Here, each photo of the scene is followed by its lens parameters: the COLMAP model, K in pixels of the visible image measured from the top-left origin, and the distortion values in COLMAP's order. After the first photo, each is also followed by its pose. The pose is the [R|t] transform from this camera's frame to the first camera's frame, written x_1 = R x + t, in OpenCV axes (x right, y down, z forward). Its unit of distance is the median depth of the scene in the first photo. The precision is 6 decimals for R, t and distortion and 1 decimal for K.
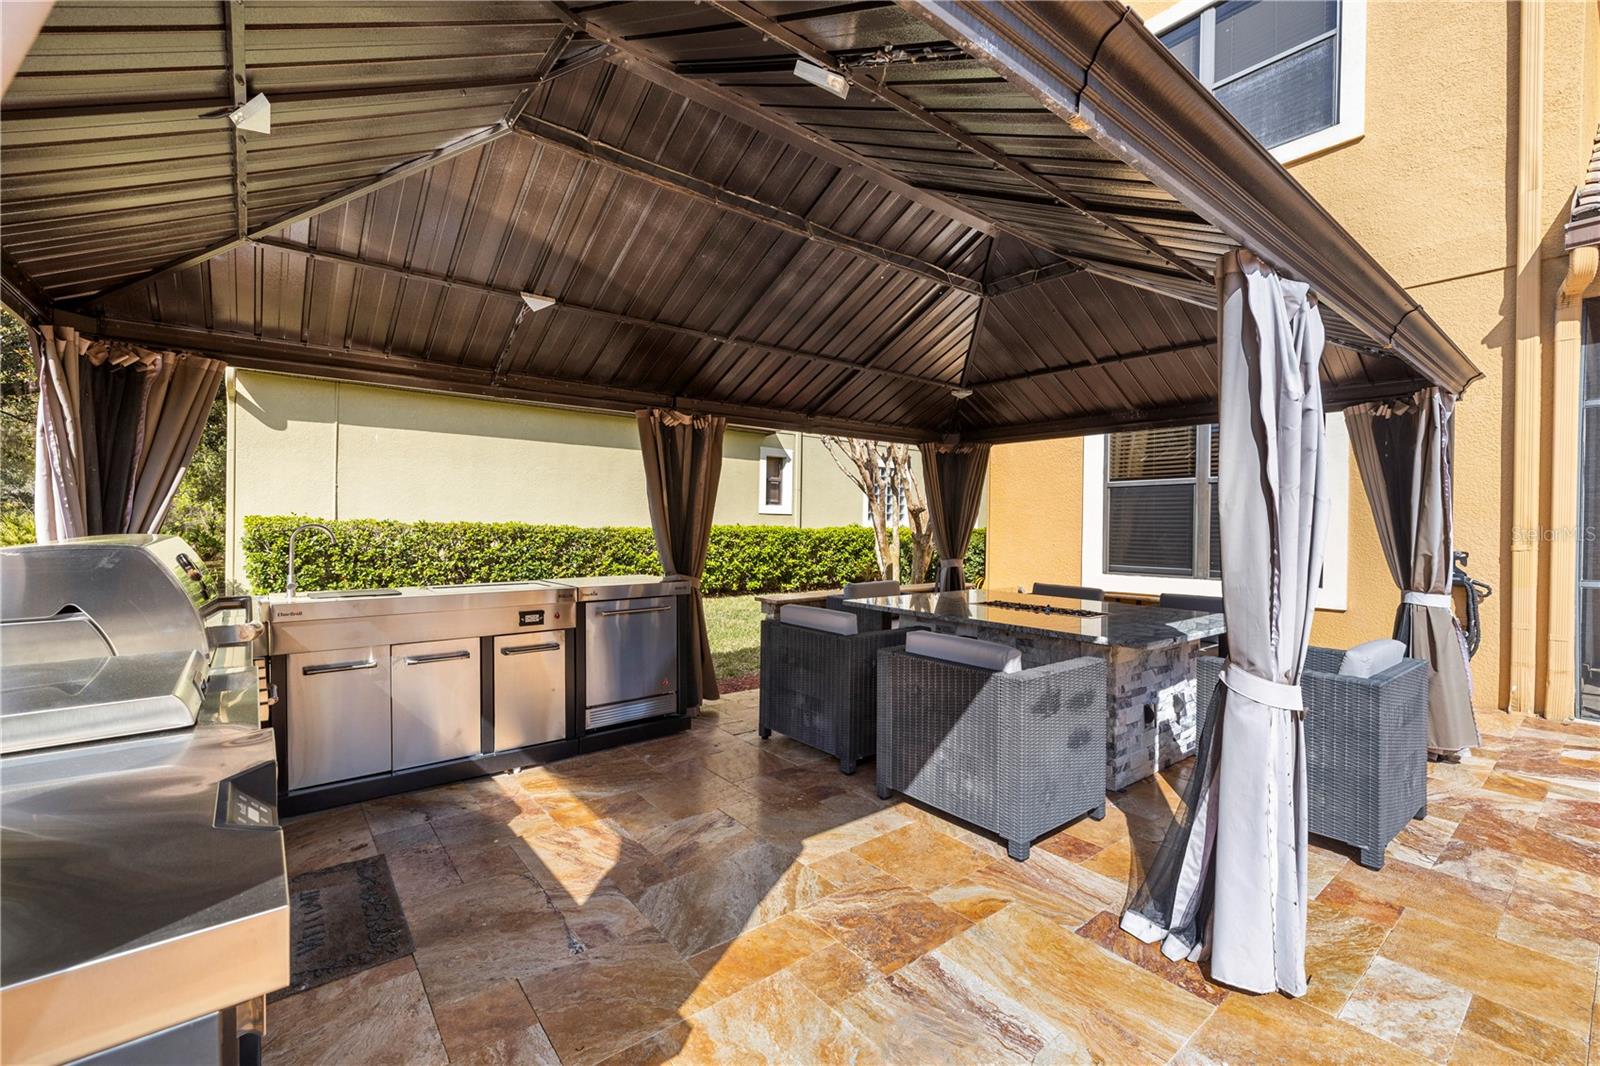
lens RADIAL K [[692.1, 0, 796.8], [0, 692.1, 532.1], [0, 0, 1]] dist [0.000065, -0.000030]
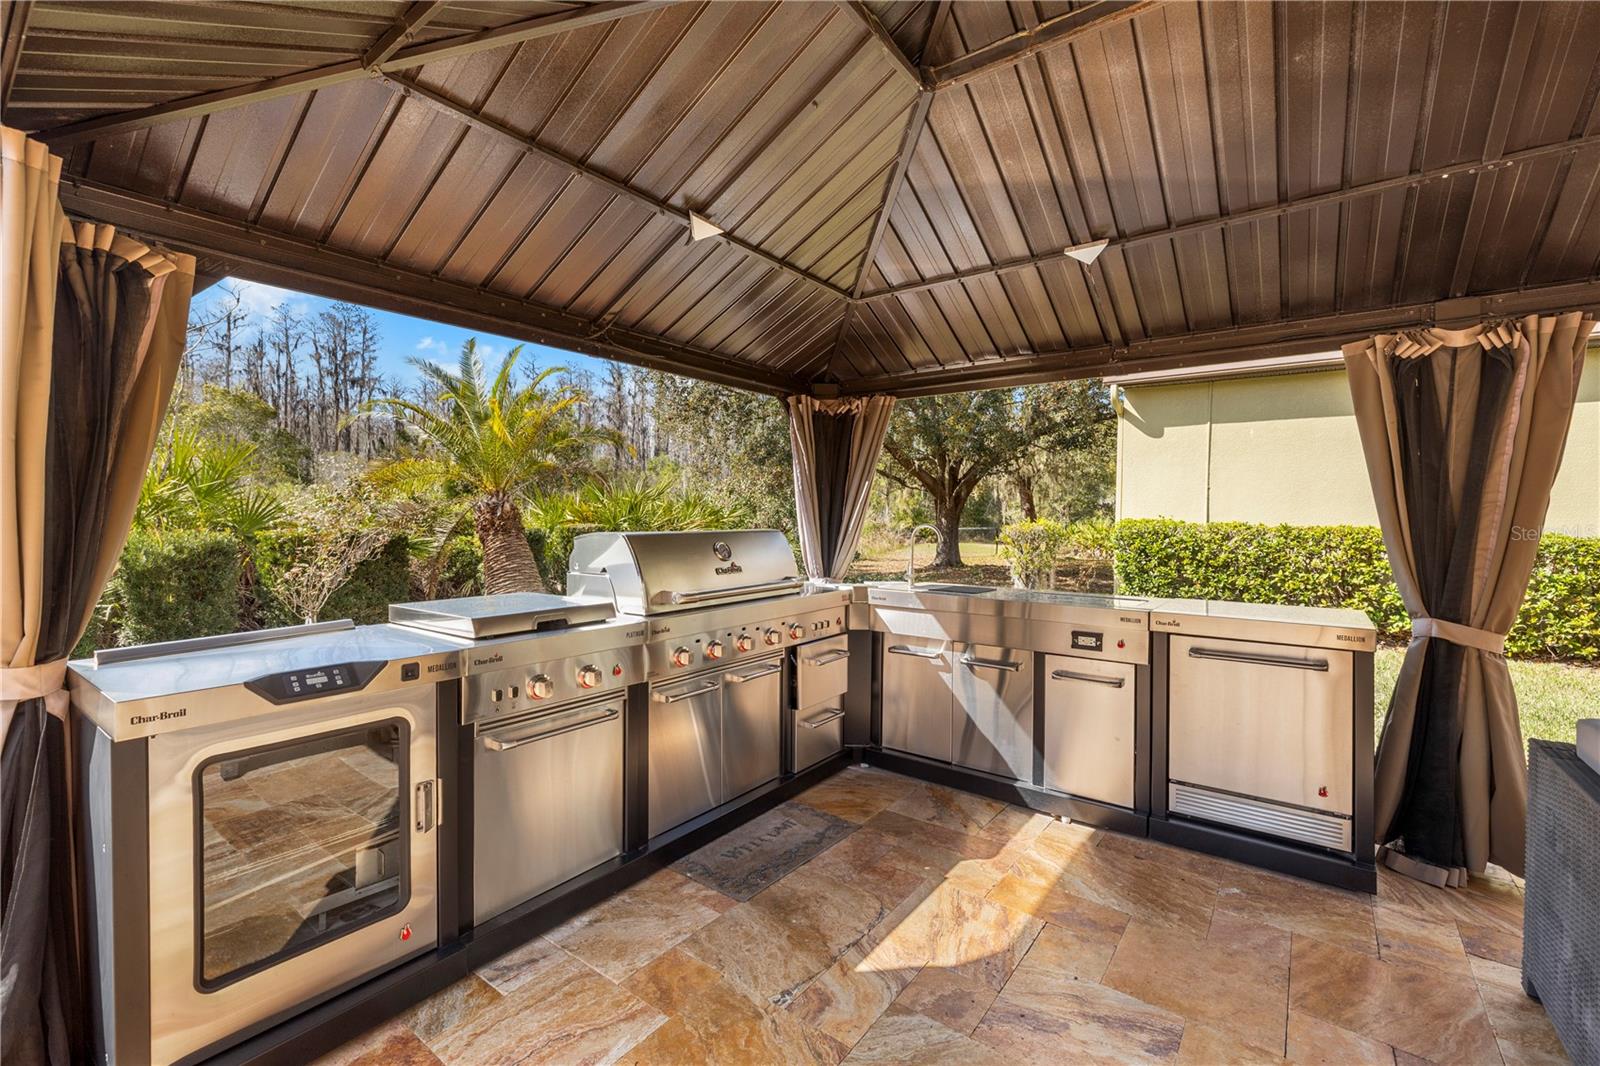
lens RADIAL K [[692.1, 0, 797.7], [0, 692.1, 521.5], [0, 0, 1]] dist [0.000065, -0.000030]
pose [[0.229768, 0.000568, -0.973245, 0.340459], [-0.022056, 0.999746, -0.004624, -0.005191], [0.972995, 0.022528, 0.229722, 0.493125]]
